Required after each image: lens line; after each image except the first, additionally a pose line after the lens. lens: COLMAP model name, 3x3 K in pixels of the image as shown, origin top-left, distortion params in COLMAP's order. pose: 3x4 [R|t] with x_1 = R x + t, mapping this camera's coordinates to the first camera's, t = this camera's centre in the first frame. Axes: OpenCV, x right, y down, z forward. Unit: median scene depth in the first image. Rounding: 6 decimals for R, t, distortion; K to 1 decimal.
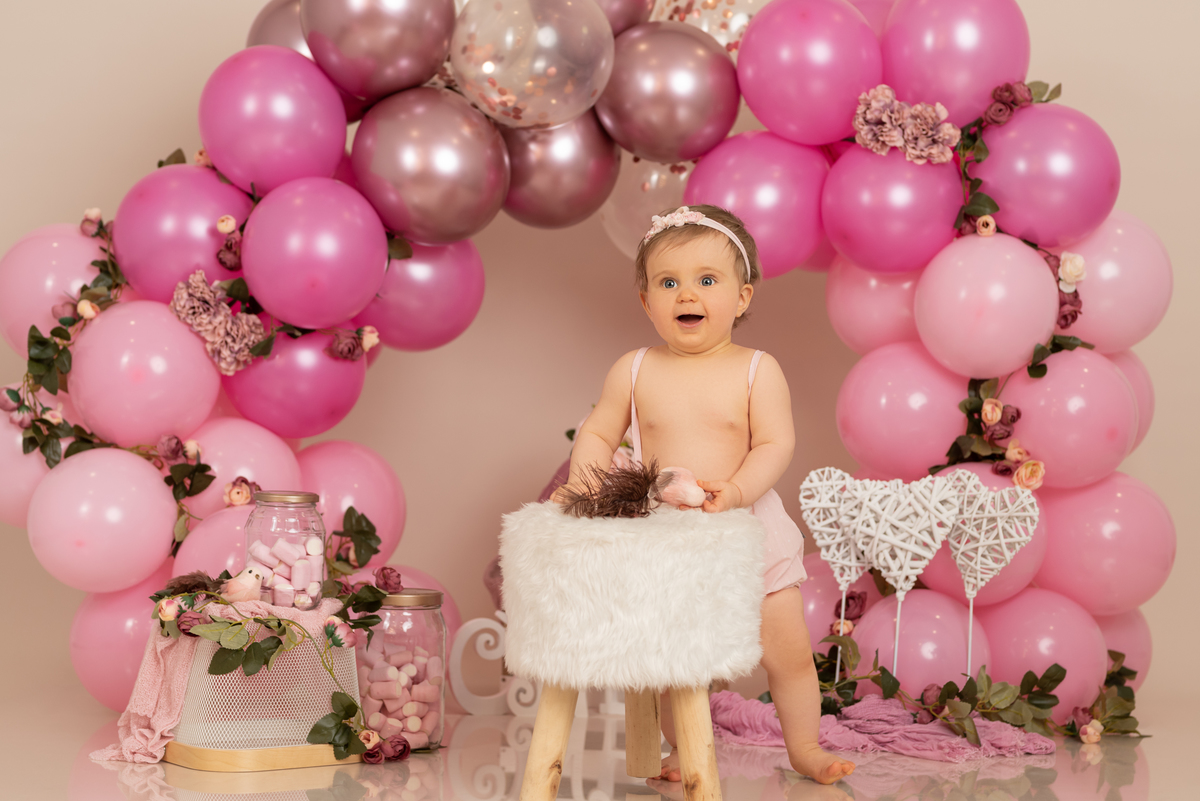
lens RADIAL K [[2806.1, 0, 603.5], [0, 2806.1, 370.0], [0, 0, 1]] dist [-0.050478, 0.271673]
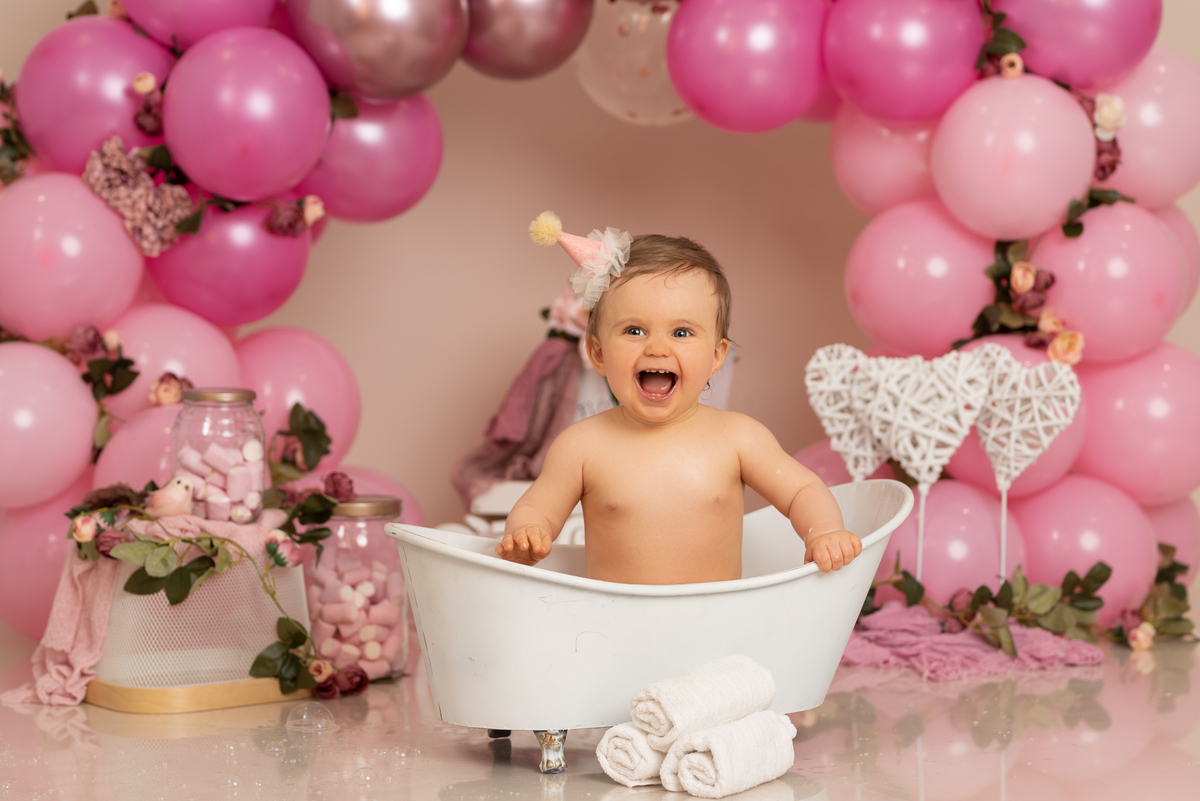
lens RADIAL K [[2928.0, 0, 651.9], [0, 2928.0, 347.9], [0, 0, 1]] dist [-0.027703, 0.030532]
pose [[0.999478, -0.023921, 0.021696, 0.001745], [0.023070, 0.998988, 0.038621, -0.001192], [-0.022598, -0.038100, 0.999018, 0.085082]]
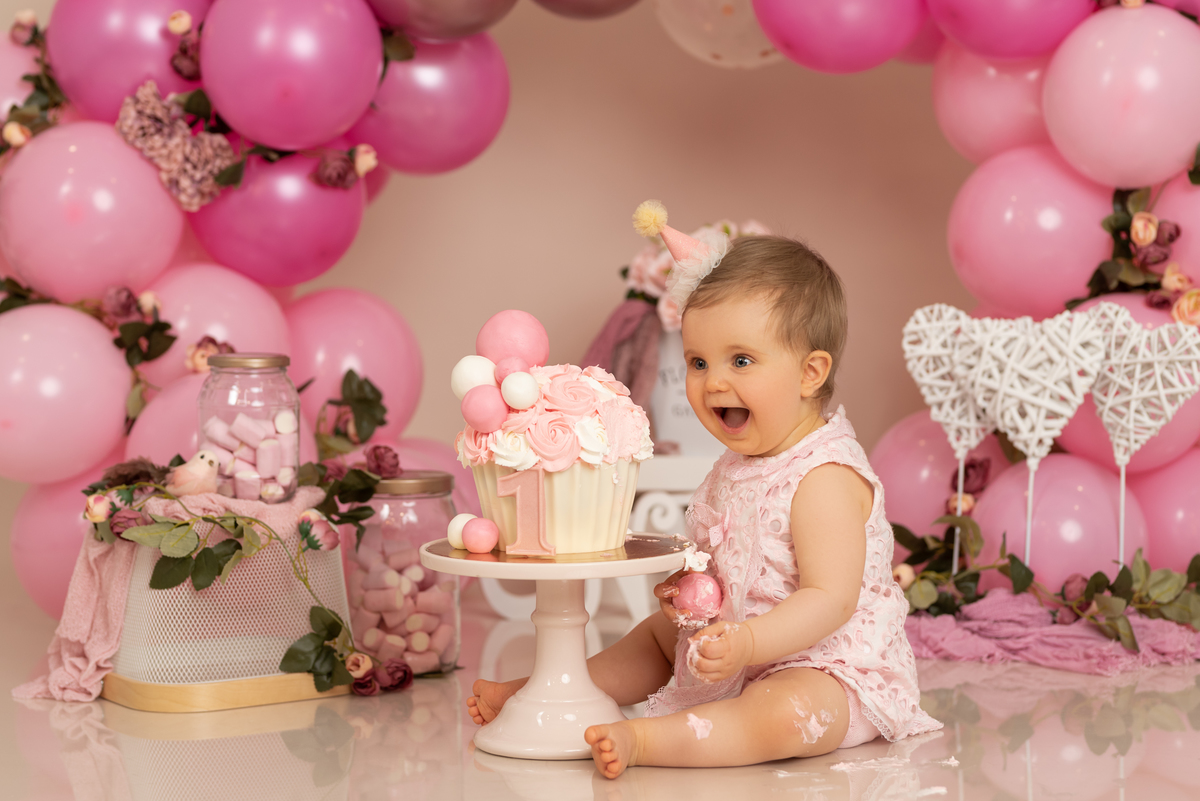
lens RADIAL K [[2806.1, 0, 603.5], [0, 2806.1, 370.0], [0, 0, 1]] dist [-0.050478, 0.271673]
pose [[0.998595, -0.025650, -0.046375, 0.021869], [0.028178, 0.998105, 0.054698, 0.007061], [0.044884, -0.055928, 0.997425, 0.202970]]
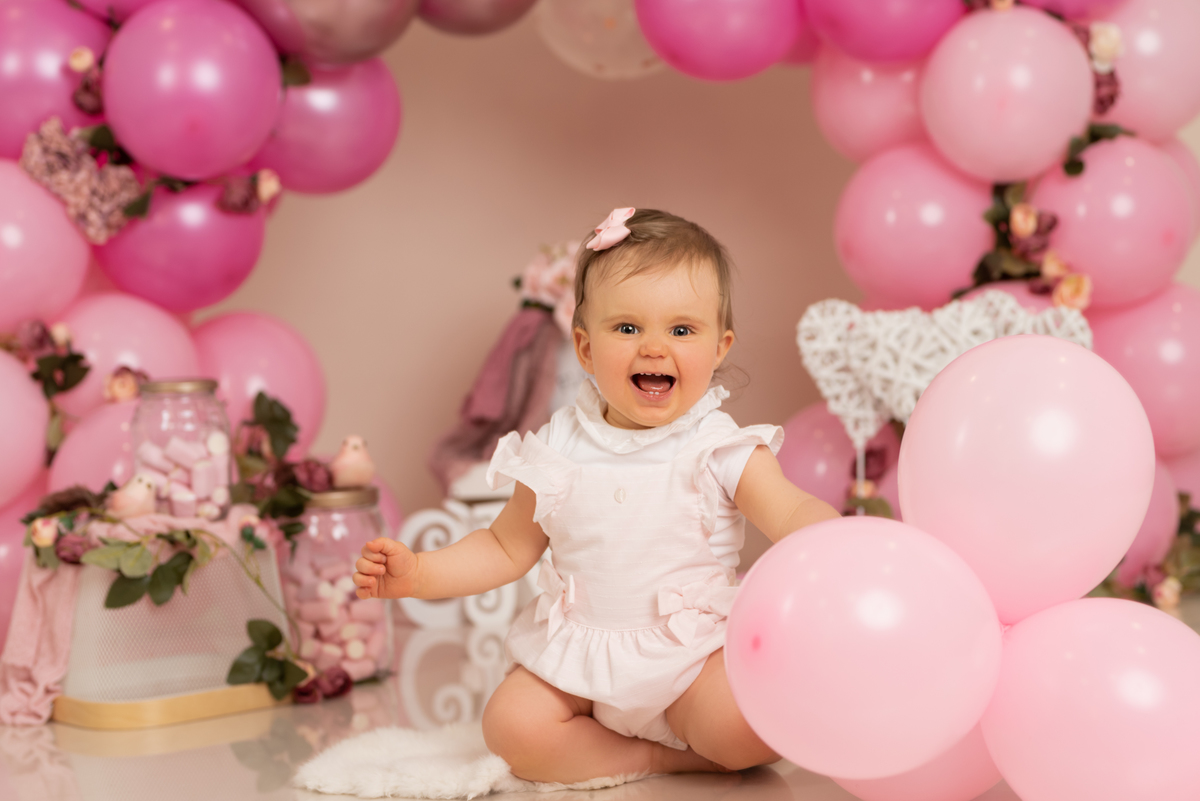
lens RADIAL K [[2992.5, 0, 657.9], [0, 2992.5, 341.4], [0, 0, 1]] dist [-0.023141, 0.314693]
pose [[0.996654, -0.072729, 0.037305, -0.005231], [0.070982, 0.996407, 0.046207, 0.001967], [-0.040531, -0.043404, 0.998235, 0.118819]]
